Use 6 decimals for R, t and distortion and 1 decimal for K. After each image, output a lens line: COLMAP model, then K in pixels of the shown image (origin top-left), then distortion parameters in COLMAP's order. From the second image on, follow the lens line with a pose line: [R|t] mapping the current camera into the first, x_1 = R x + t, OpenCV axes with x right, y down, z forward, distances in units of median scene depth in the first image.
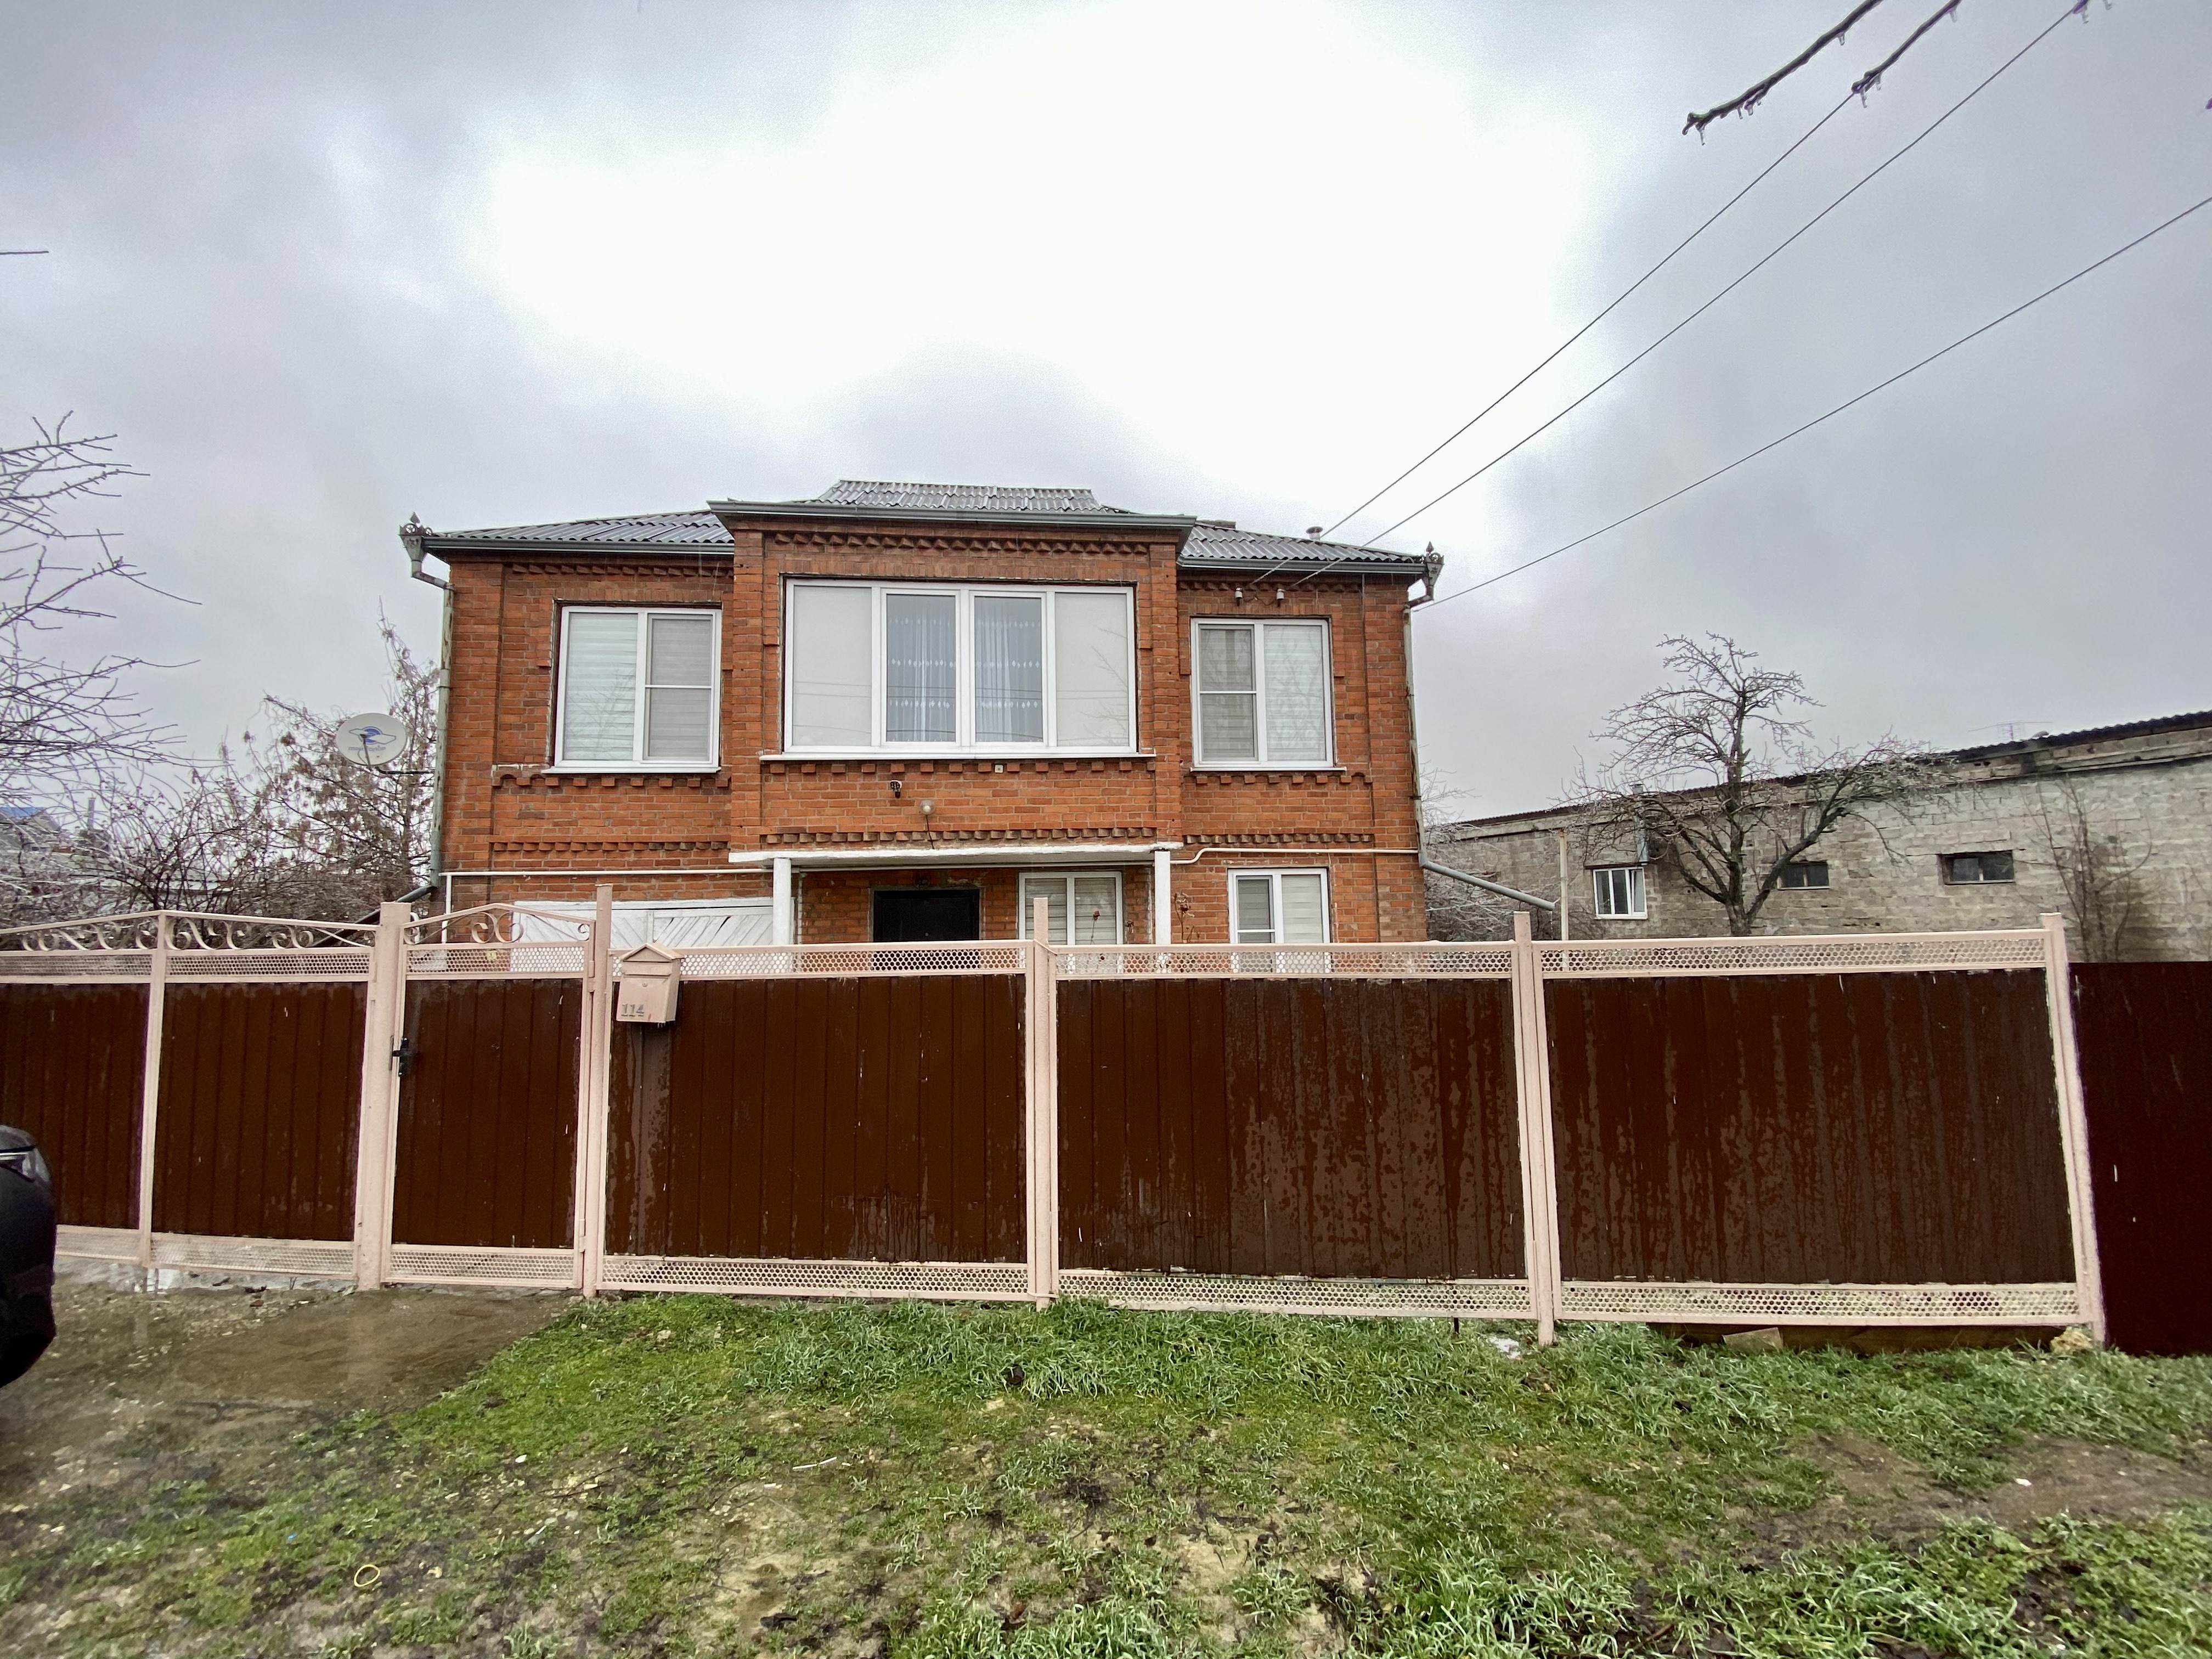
lens RADIAL K [[899.0, 0, 1088.4], [0, 899.0, 817.3], [0, 0, 1]] dist [0.005902, -0.014004]
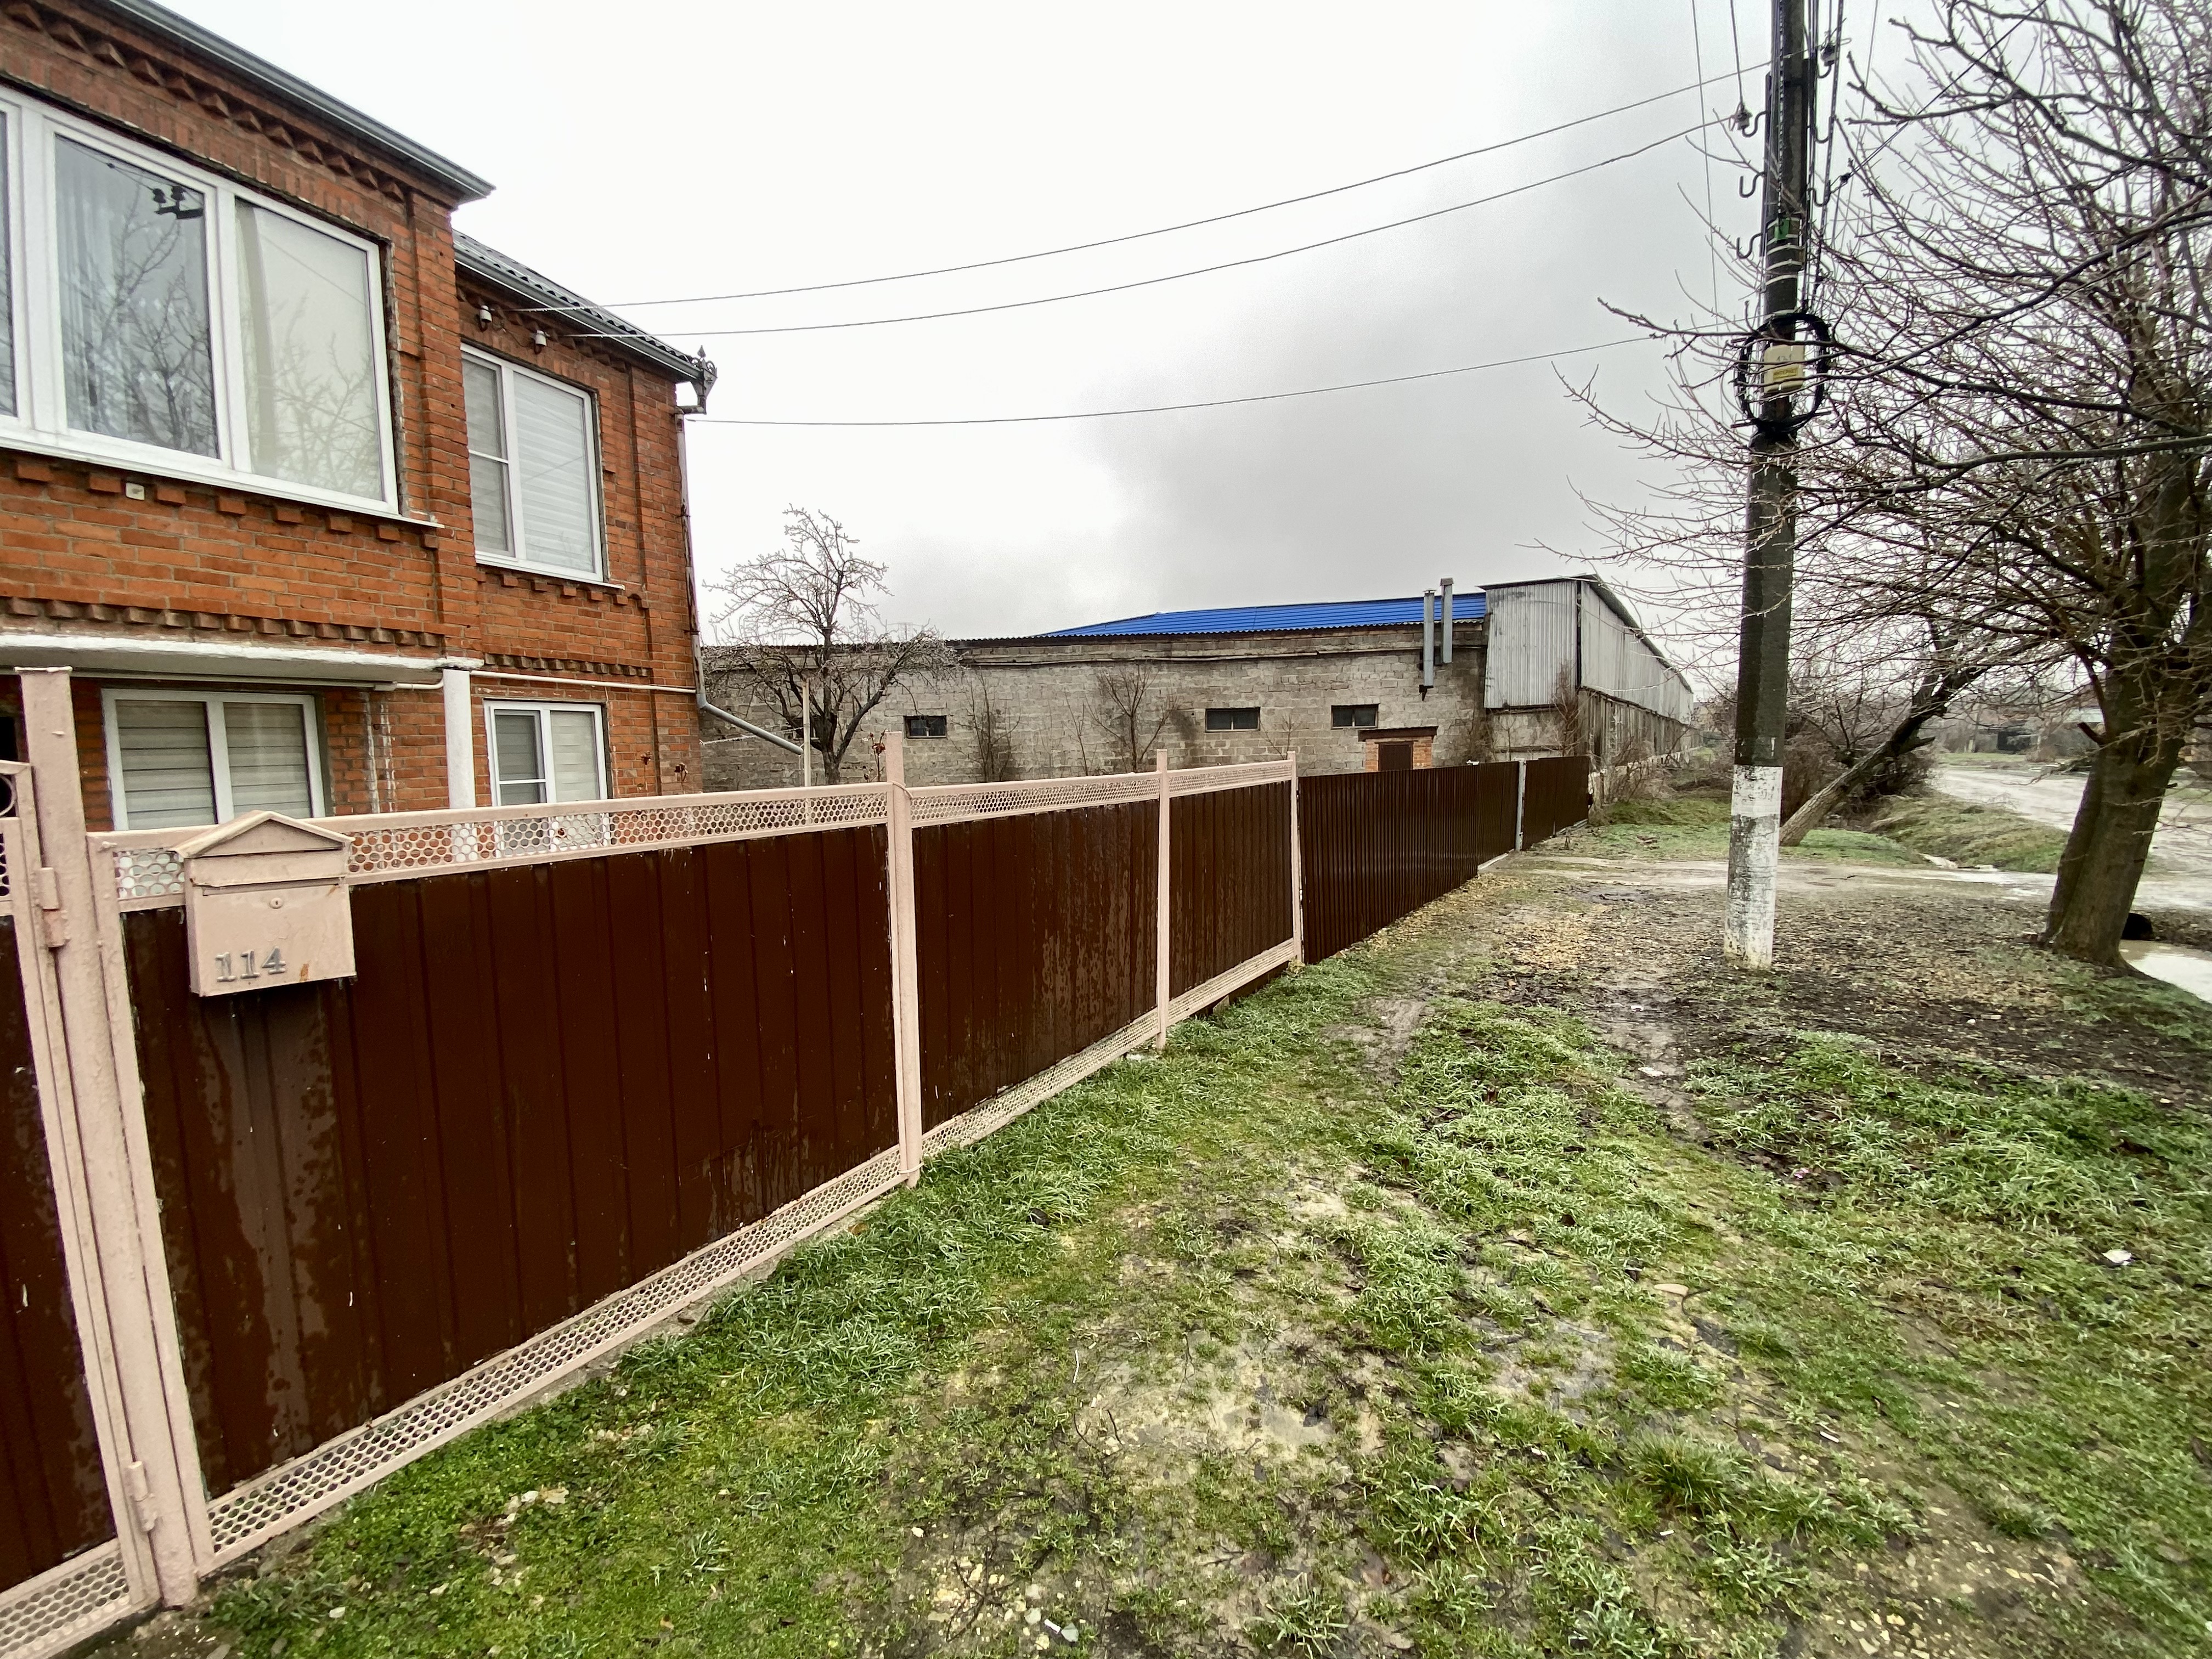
lens RADIAL K [[899.0, 0, 1126.8], [0, 899.0, 833.9], [0, 0, 1]] dist [0.005902, -0.014004]
pose [[0.423447, -0.080358, 0.902350, -0.301780], [-0.085109, 0.988124, 0.127936, 0.026868], [-0.901914, -0.130972, 0.411579, 0.193955]]
